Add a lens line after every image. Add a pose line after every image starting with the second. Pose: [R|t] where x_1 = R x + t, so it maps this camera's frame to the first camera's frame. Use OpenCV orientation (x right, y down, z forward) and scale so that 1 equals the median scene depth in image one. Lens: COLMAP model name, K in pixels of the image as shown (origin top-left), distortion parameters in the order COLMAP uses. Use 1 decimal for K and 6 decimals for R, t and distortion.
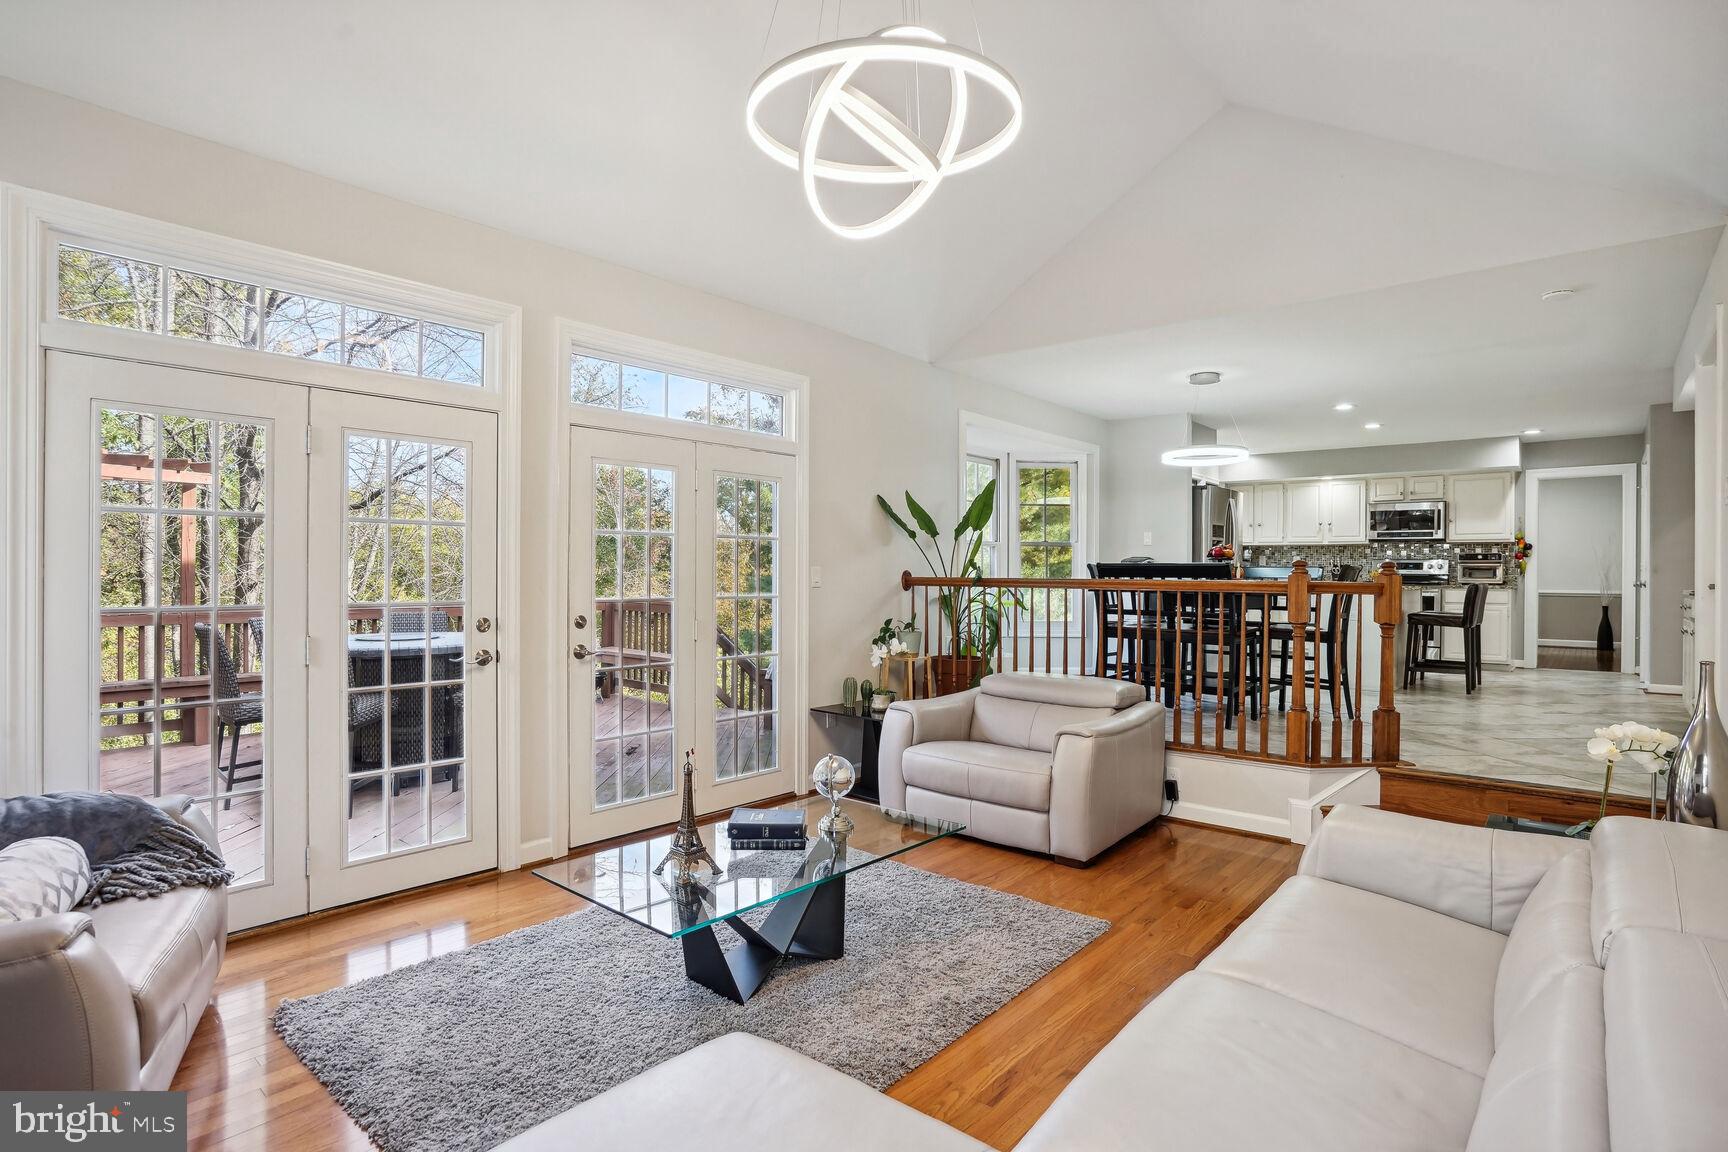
lens RADIAL K [[869.7, 0, 863.0], [0, 869.7, 584.3], [0, 0, 1]] dist [-0.039995, 0.016035]
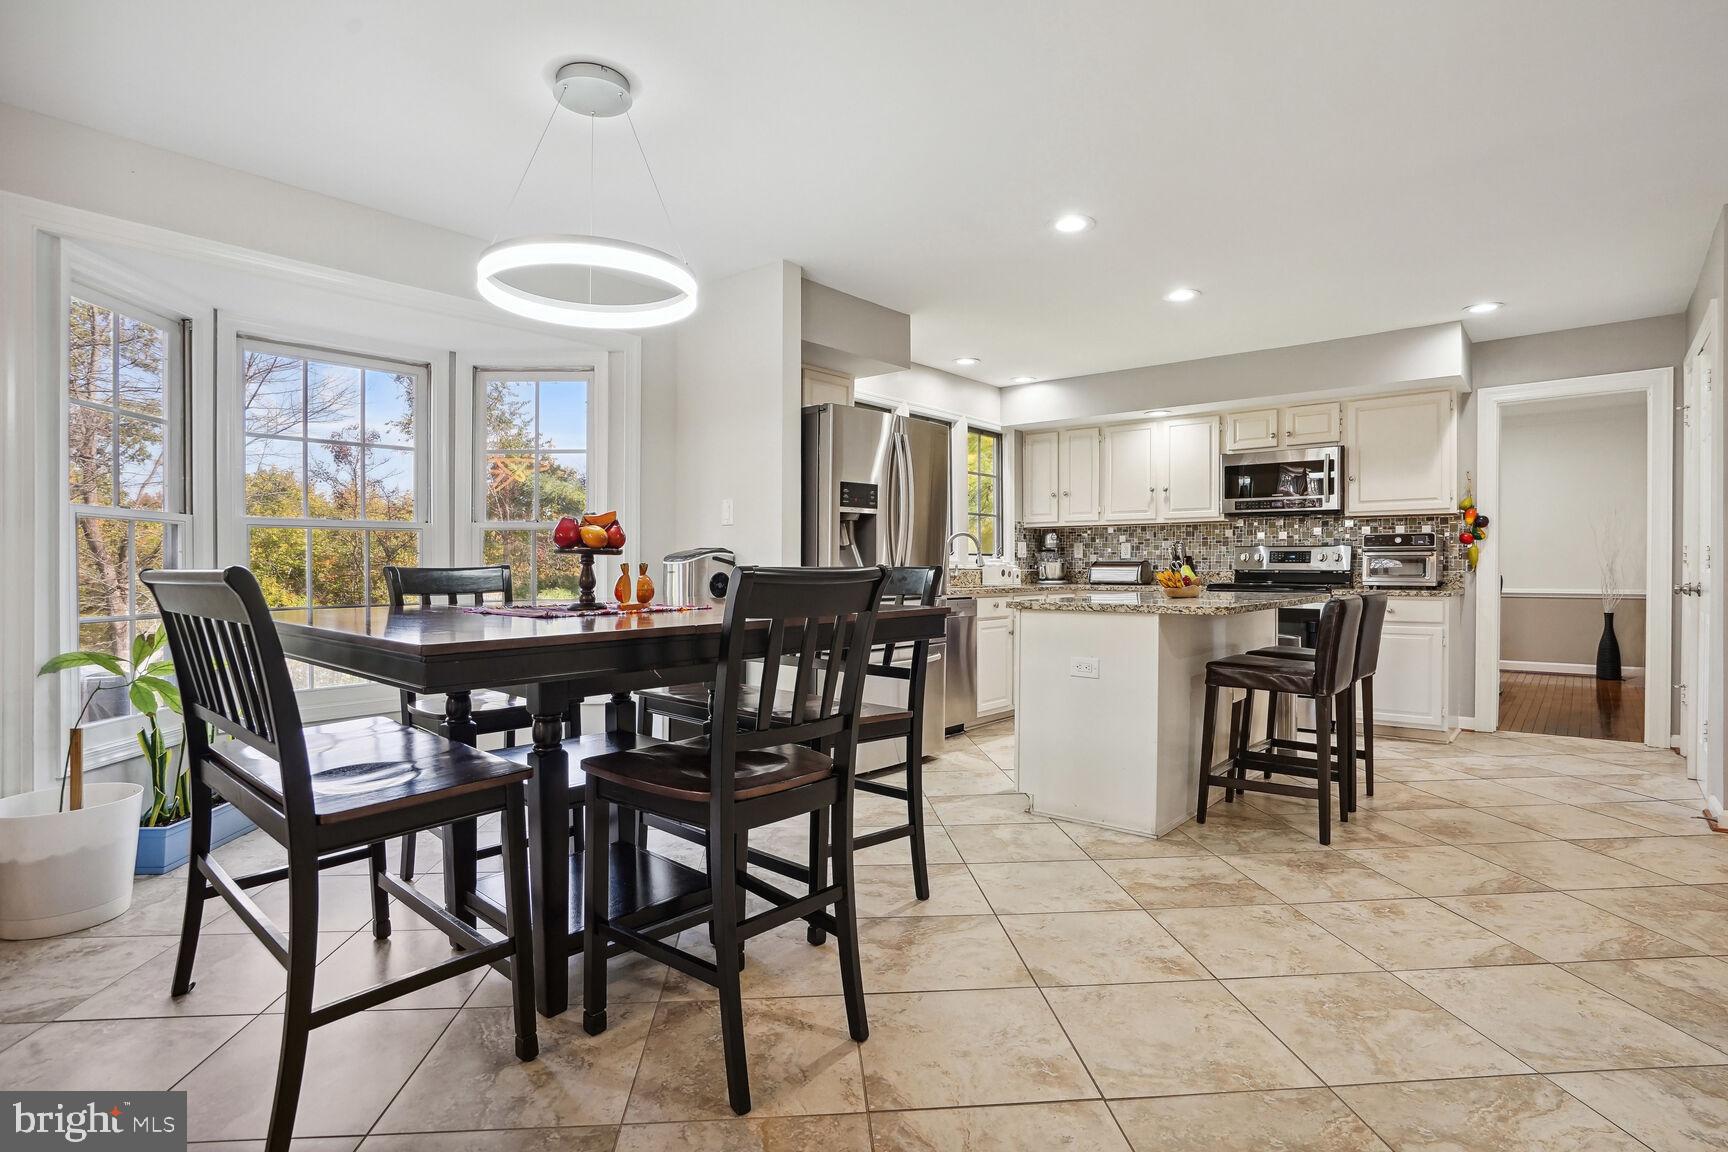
lens RADIAL K [[869.7, 0, 861.7], [0, 869.7, 582.0], [0, 0, 1]] dist [-0.039995, 0.016035]
pose [[0.999903, -0.012191, 0.006720, 0.345363], [0.012136, 0.999894, 0.008079, -0.012514], [-0.006817, -0.007997, 0.999945, 0.411653]]
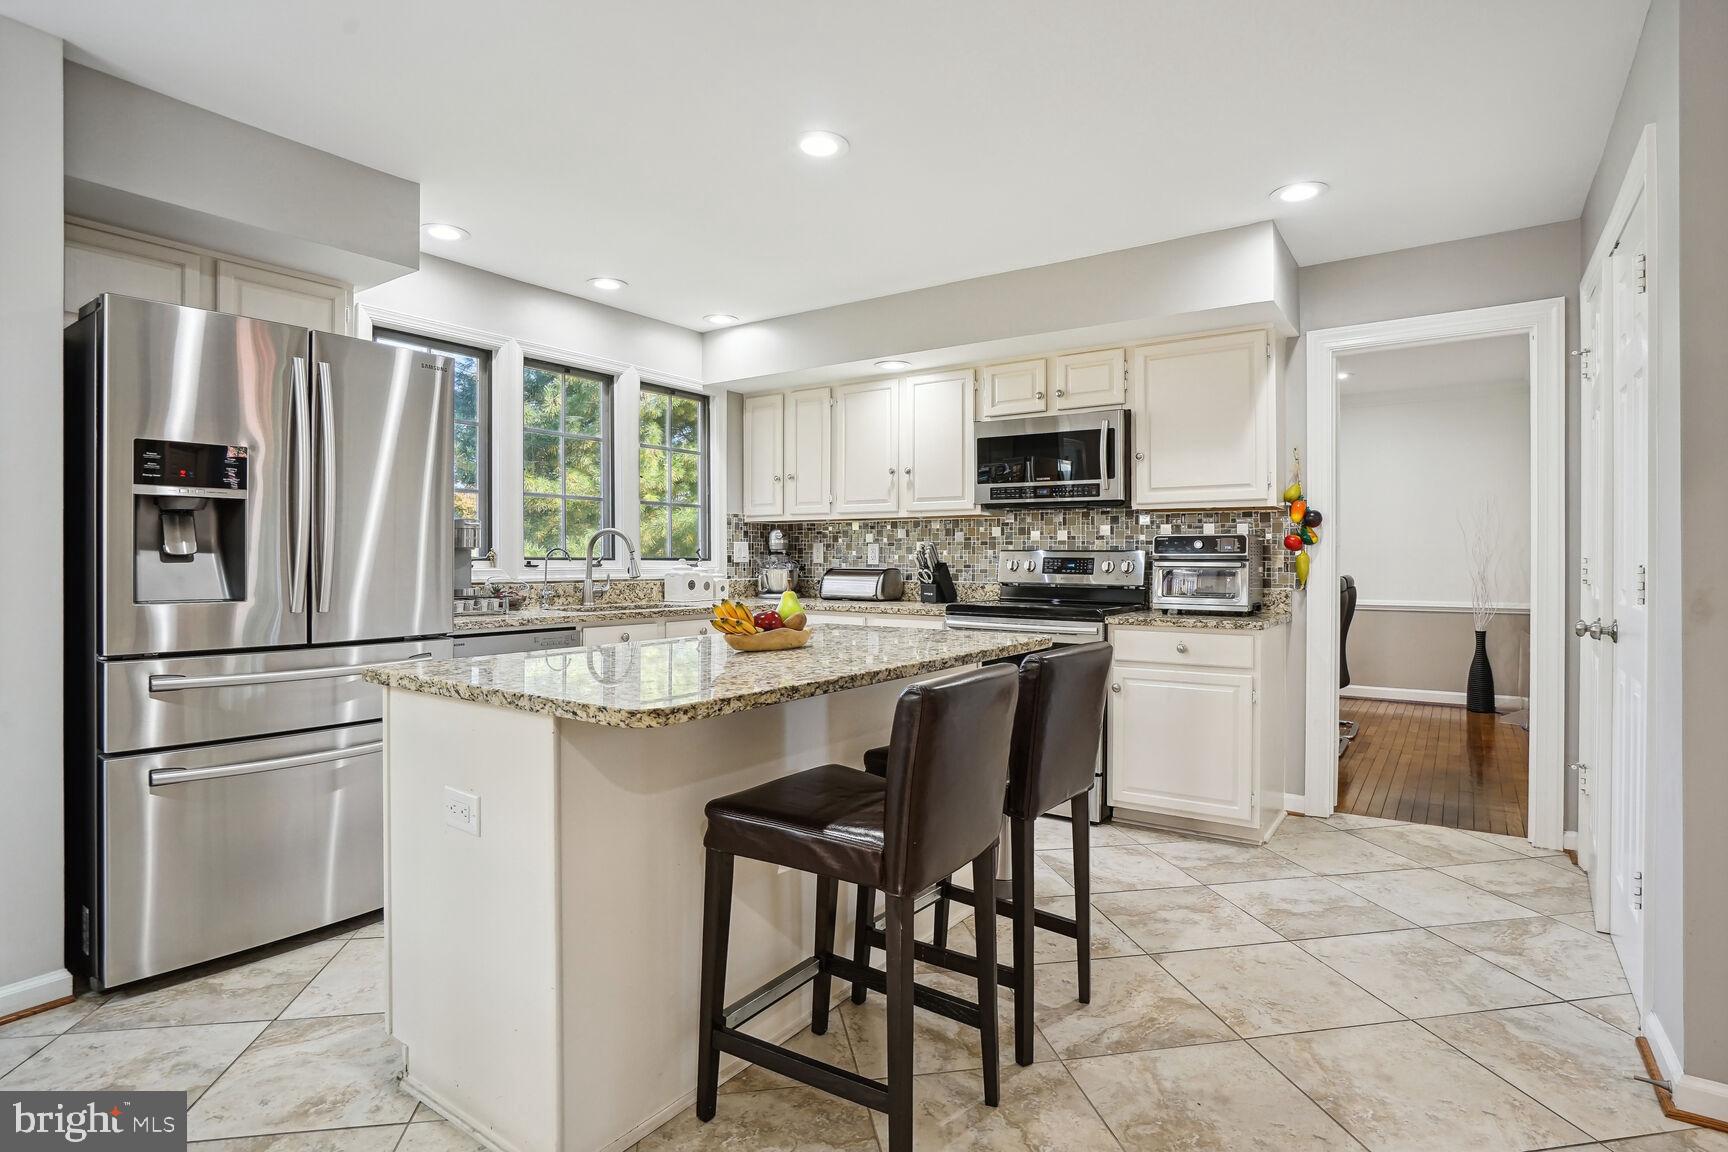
lens RADIAL K [[869.7, 0, 865.0], [0, 869.7, 564.9], [0, 0, 1]] dist [-0.039995, 0.016035]
pose [[0.994589, -0.009492, 0.103449, 0.510176], [0.009614, 0.999954, -0.000678, -0.023145], [-0.103438, 0.001669, 0.994634, 0.596742]]
